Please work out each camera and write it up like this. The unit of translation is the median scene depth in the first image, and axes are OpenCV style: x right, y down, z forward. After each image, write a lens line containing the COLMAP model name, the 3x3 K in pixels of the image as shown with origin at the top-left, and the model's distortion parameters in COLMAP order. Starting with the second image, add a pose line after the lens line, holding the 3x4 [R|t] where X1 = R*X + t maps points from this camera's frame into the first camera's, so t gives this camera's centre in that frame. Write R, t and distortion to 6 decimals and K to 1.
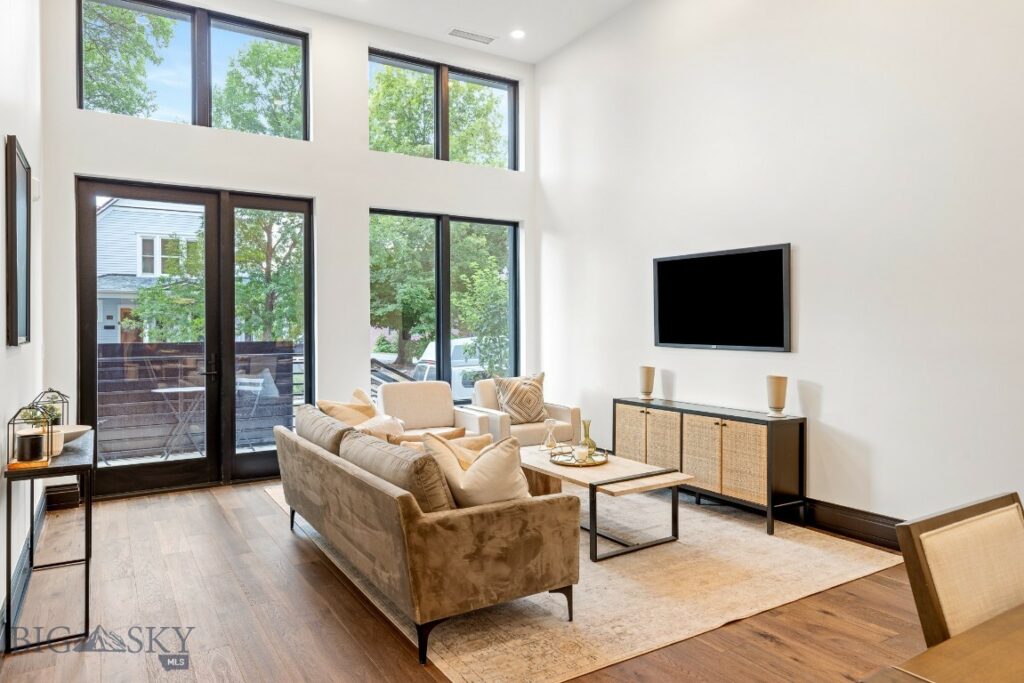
lens RADIAL K [[669.4, 0, 522.7], [0, 669.4, 327.1], [0, 0, 1]] dist [0.006396, -0.005400]
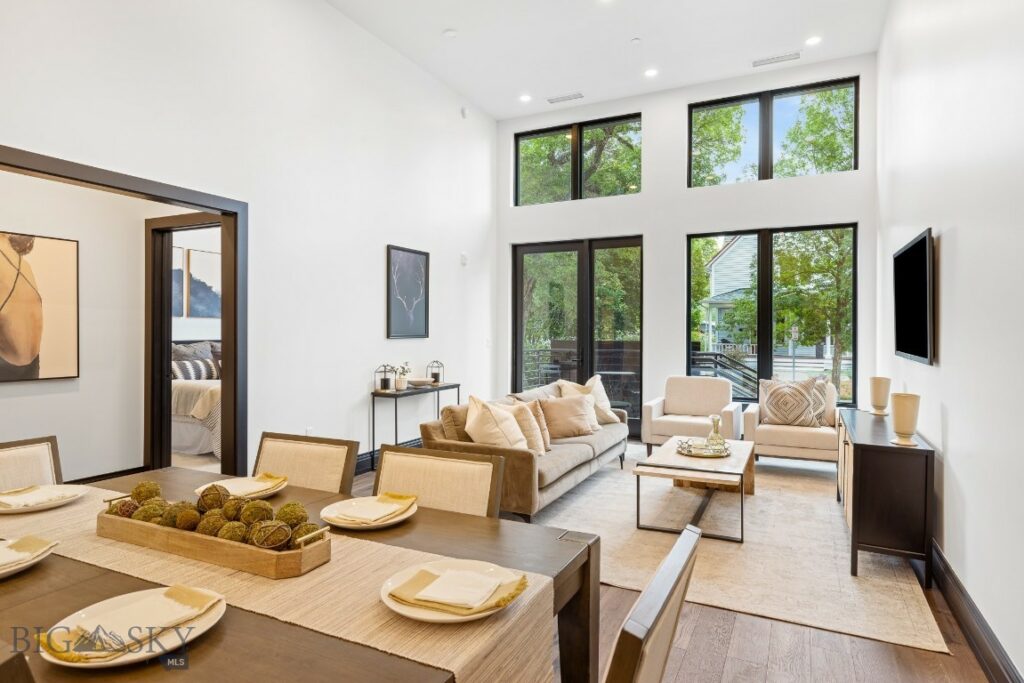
lens RADIAL K [[587.5, 0, 508.7], [0, 587.5, 334.6], [0, 0, 1]] dist [0.001097, -0.001923]
pose [[0.512458, 0.010641, -0.858646, 0.599306], [-0.004445, 0.999943, 0.009739, -0.003234], [0.858701, -0.001174, 0.512476, 0.178819]]
